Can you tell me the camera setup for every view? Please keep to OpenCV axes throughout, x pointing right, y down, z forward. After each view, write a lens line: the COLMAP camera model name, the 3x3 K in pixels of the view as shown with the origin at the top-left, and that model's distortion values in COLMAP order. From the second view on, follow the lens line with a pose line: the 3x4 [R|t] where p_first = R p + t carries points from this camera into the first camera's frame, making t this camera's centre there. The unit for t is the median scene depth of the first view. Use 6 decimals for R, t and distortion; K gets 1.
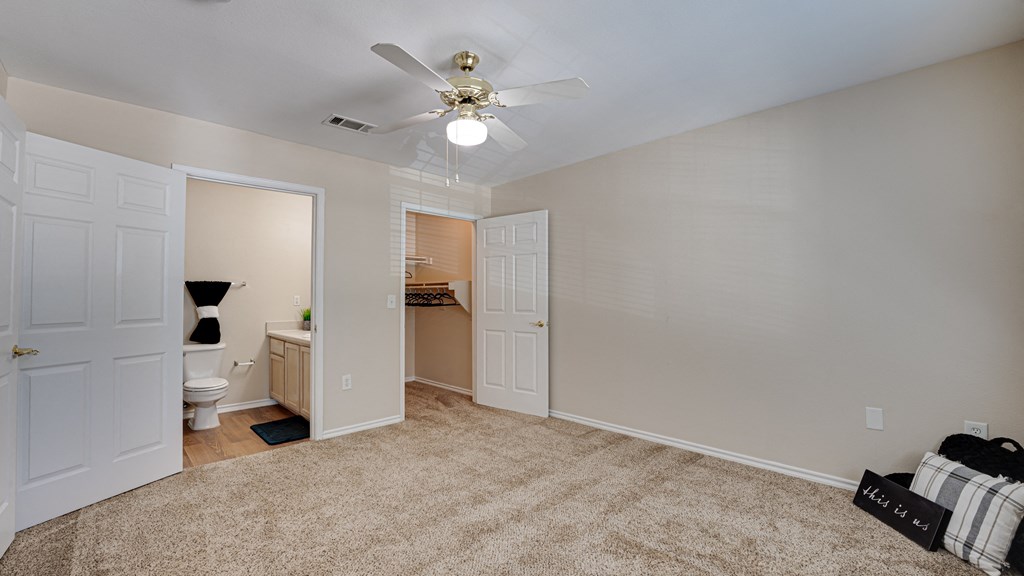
lens RADIAL K [[421.3, 0, 512.0], [0, 421.3, 288.0], [0, 0, 1]] dist [-0.001994, -0.000136]
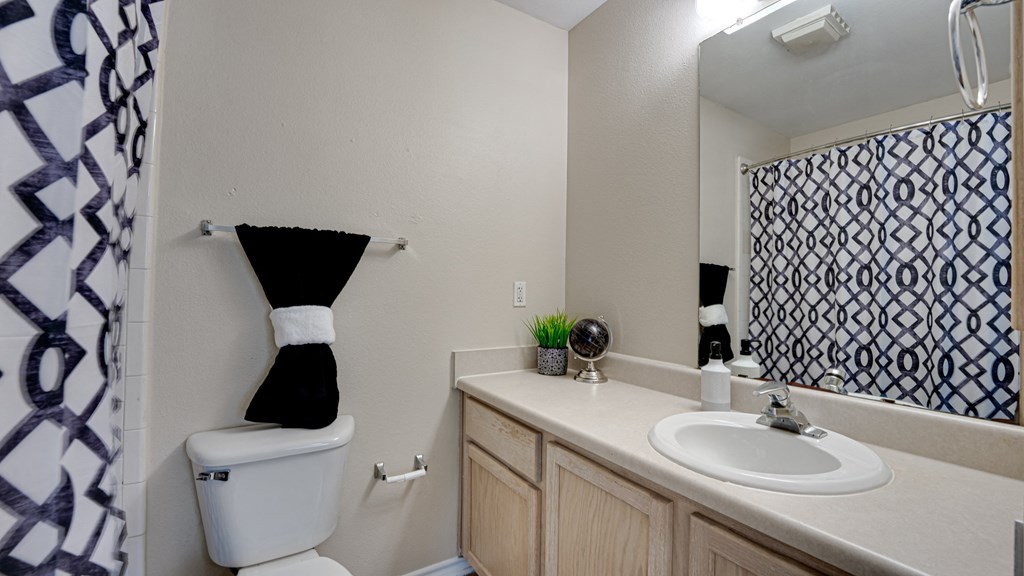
lens RADIAL K [[421.3, 0, 512.0], [0, 421.3, 288.0], [0, 0, 1]] dist [-0.001994, -0.000136]
pose [[0.977111, 0.011062, -0.212444, -0.490660], [-0.010716, 0.999939, 0.002783, 0.026179], [0.212462, -0.000443, 0.977169, 0.706242]]
